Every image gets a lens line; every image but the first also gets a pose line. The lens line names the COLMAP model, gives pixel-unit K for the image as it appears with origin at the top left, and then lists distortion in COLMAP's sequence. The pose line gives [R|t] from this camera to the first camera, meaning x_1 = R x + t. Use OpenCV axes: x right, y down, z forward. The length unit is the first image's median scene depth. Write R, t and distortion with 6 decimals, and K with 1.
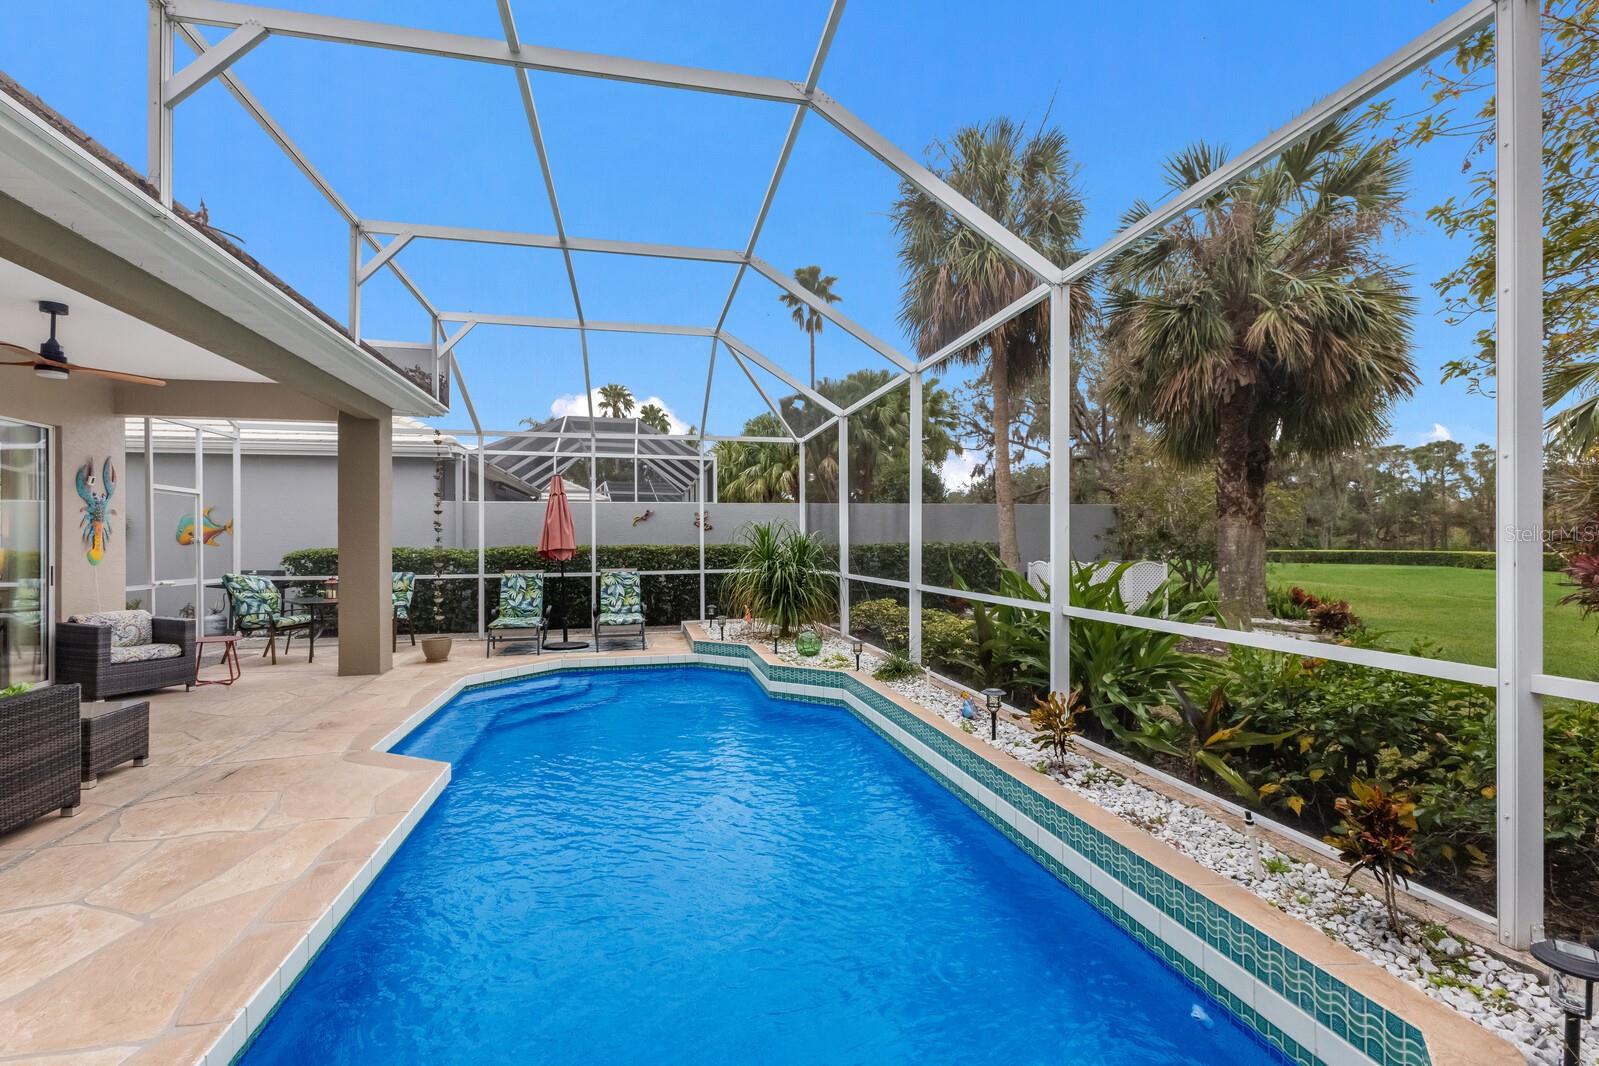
lens RADIAL K [[724.2, 0, 805.6], [0, 724.2, 543.6], [0, 0, 1]] dist [0.004301, -0.000063]
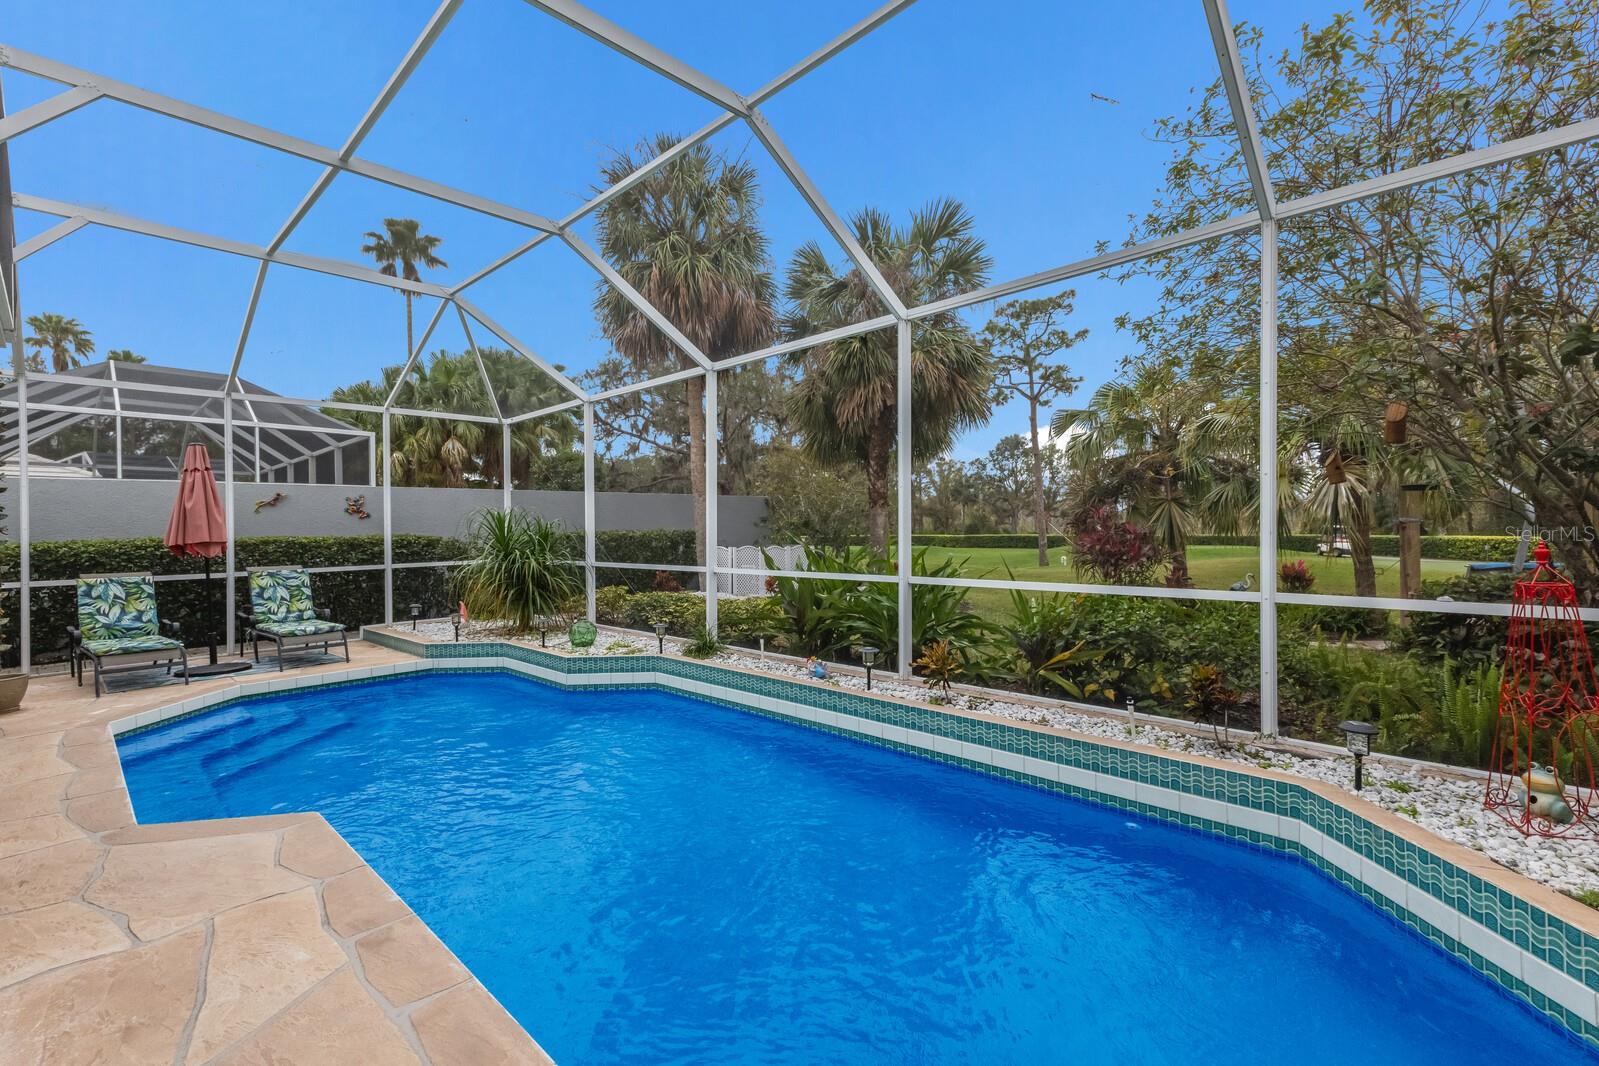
lens RADIAL K [[710.7, 0, 806.6], [0, 710.7, 531.1], [0, 0, 1]] dist [0.016645, 0.000018]
pose [[0.840133, -0.009748, 0.542292, -0.209447], [0.011273, 0.999936, 0.000510, 0.002359], [-0.542263, 0.005685, 0.840190, 0.026025]]
